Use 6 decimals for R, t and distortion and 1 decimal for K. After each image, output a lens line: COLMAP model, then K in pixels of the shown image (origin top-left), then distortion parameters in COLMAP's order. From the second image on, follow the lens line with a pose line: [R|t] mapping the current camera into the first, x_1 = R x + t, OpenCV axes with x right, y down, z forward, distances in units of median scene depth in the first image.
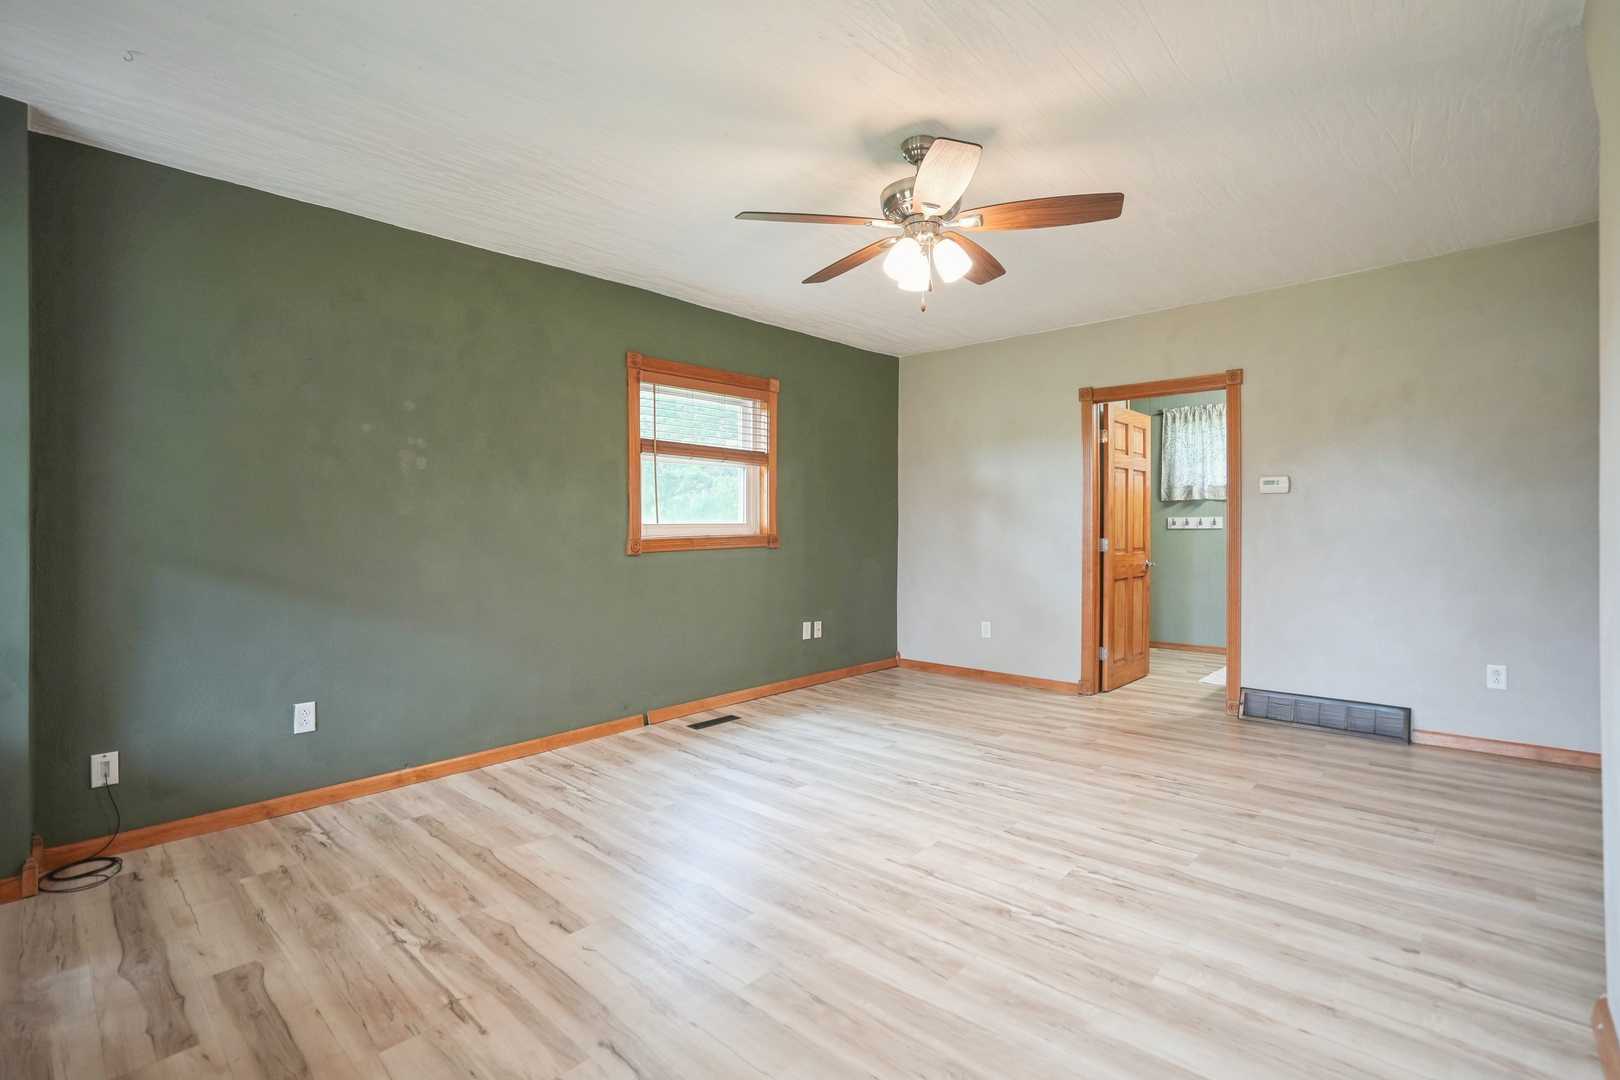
lens RADIAL K [[743.5, 0, 825.4], [0, 743.5, 539.7], [0, 0, 1]] dist [-0.025558, 0.009349]
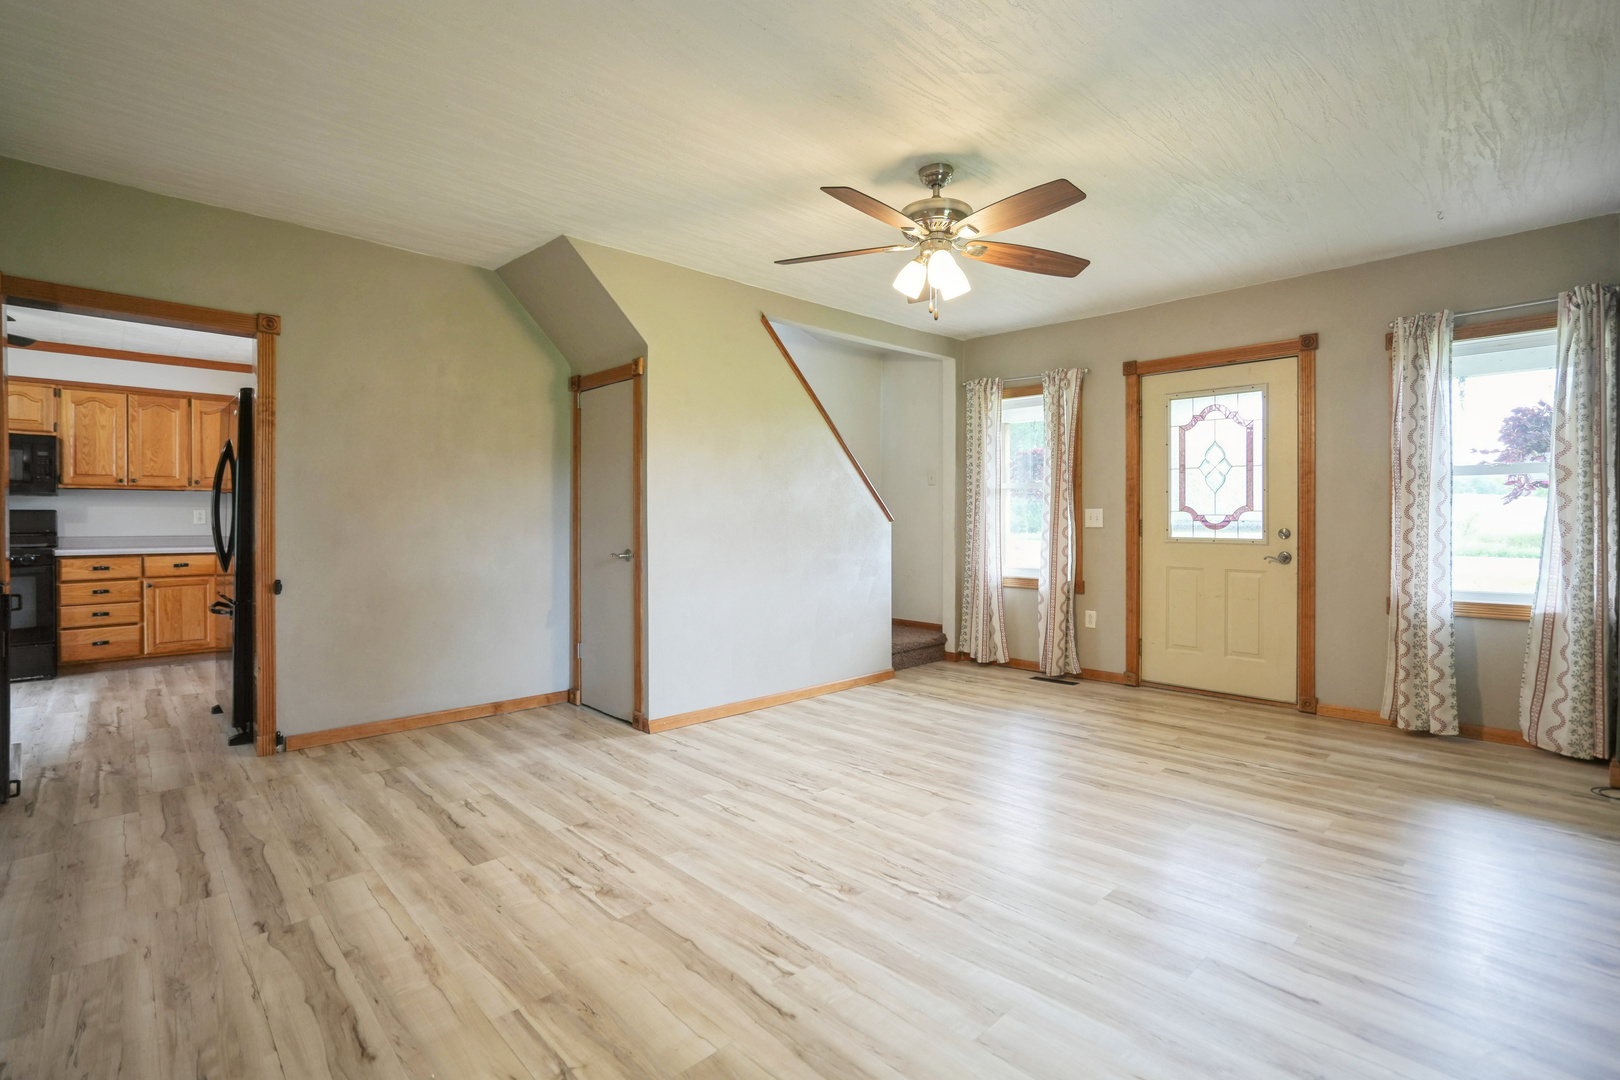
lens RADIAL K [[743.5, 0, 795.5], [0, 743.5, 528.5], [0, 0, 1]] dist [-0.025558, 0.009349]
pose [[-0.994836, 0.005213, 0.101358, 0.192176], [0.008304, 0.999512, 0.030099, -0.029700], [-0.101152, 0.030786, -0.994395, 1.759083]]
